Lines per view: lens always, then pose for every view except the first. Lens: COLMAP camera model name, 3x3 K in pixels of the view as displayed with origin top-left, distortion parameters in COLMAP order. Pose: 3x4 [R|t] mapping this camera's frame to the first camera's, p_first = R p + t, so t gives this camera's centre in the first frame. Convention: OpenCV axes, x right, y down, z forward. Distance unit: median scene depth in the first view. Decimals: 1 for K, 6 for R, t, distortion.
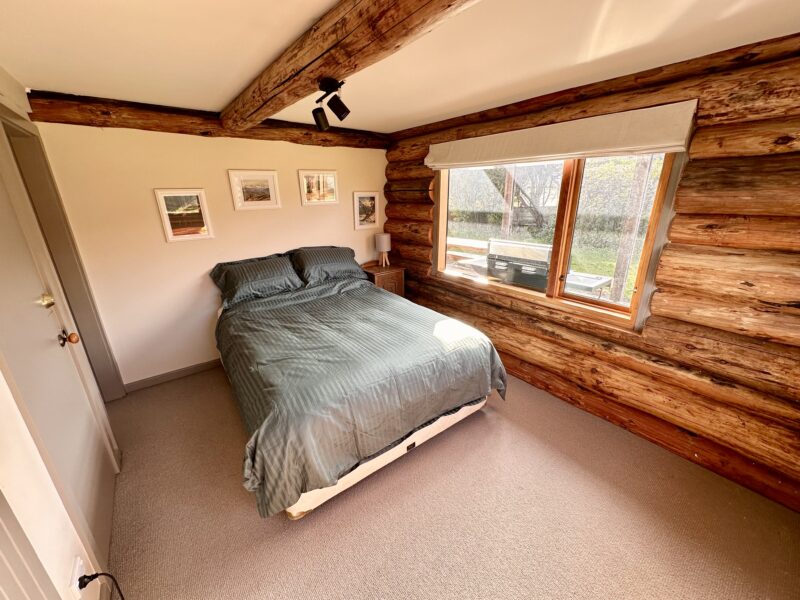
lens RADIAL K [[315.5, 0, 400.0], [0, 315.5, 300.0], [0, 0, 1]] dist [-0.000155, 0.000079]
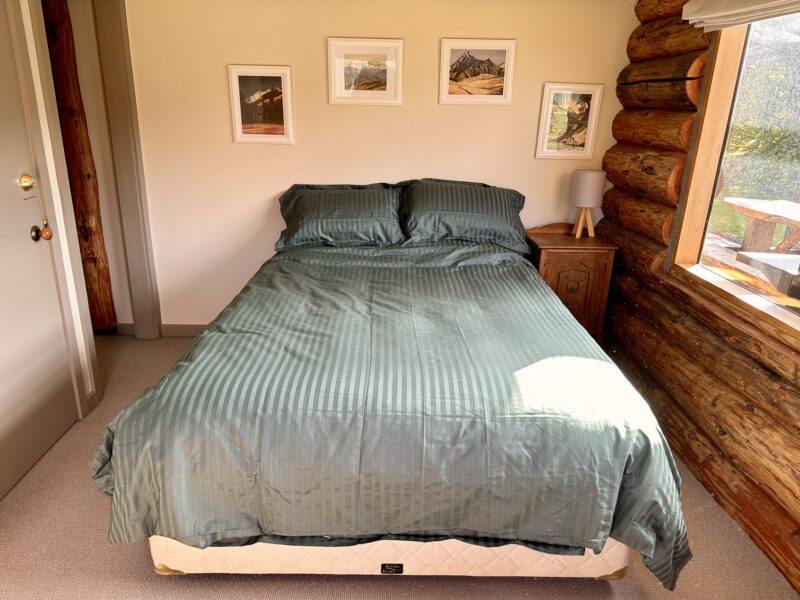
lens RADIAL K [[564.4, 0, 400.0], [0, 564.4, 300.0], [0, 0, 1]] dist [0.087755, -0.119583]
pose [[0.810357, 0.225652, -0.540743, 0.284908], [-0.226733, 0.971737, 0.065724, -0.008612], [0.540291, 0.069344, 0.838616, 0.138472]]
